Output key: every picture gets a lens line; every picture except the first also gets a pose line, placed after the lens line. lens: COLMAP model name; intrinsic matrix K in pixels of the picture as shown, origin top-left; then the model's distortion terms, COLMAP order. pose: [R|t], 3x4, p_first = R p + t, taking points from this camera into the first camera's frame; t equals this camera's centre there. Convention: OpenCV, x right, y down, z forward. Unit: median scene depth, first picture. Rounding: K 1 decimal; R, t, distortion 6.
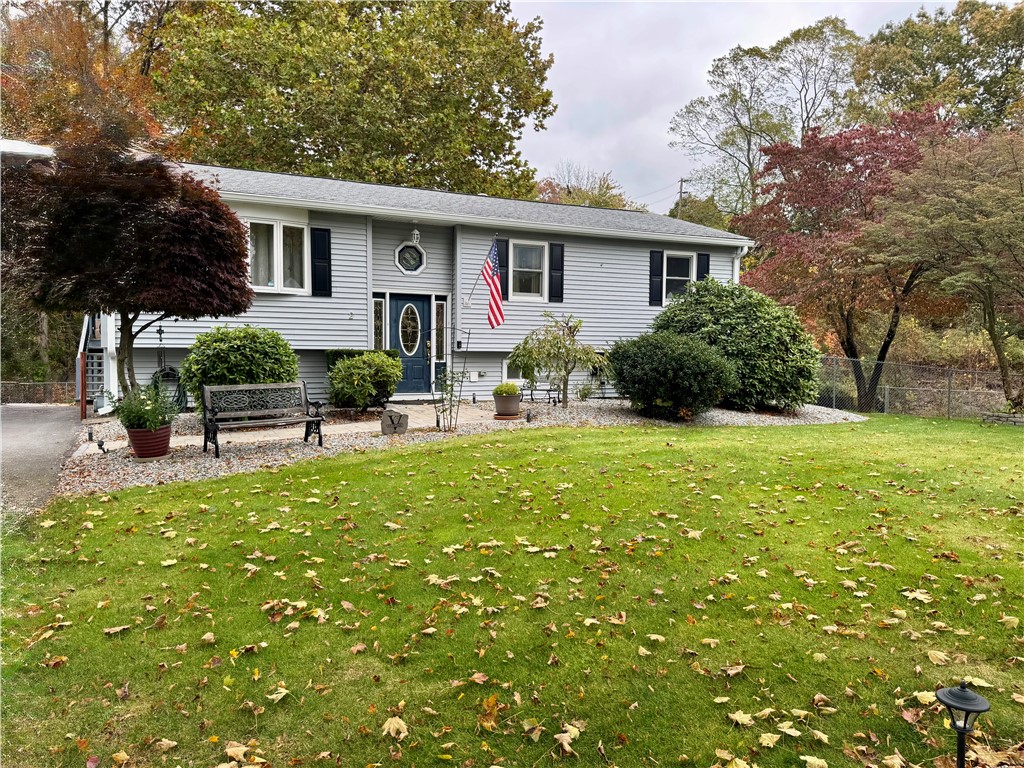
lens RADIAL K [[719.6, 0, 511.3], [0, 719.6, 384.5], [0, 0, 1]] dist [0.108931, -0.002204]
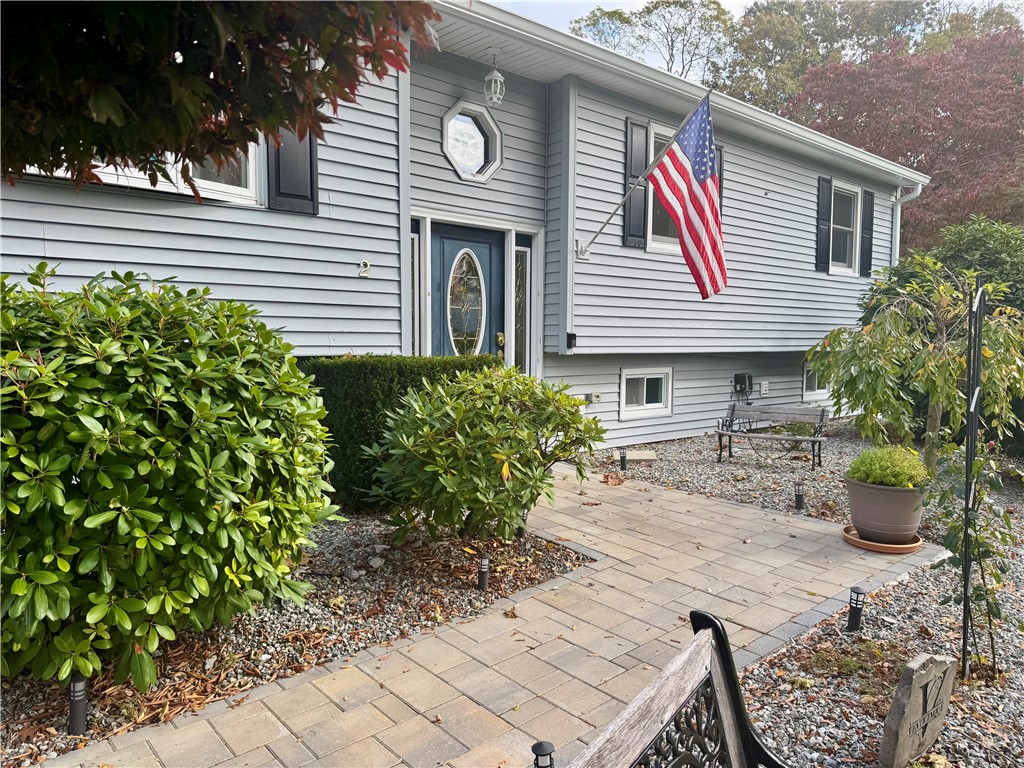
lens RADIAL K [[719.6, 0, 514.0], [0, 719.6, 384.4], [0, 0, 1]] dist [0.108931, -0.002204]
pose [[0.961119, -0.014005, 0.275778, -0.236743], [0.007495, 0.999668, 0.024645, -0.038118], [-0.276032, -0.021620, 0.960905, 0.557243]]
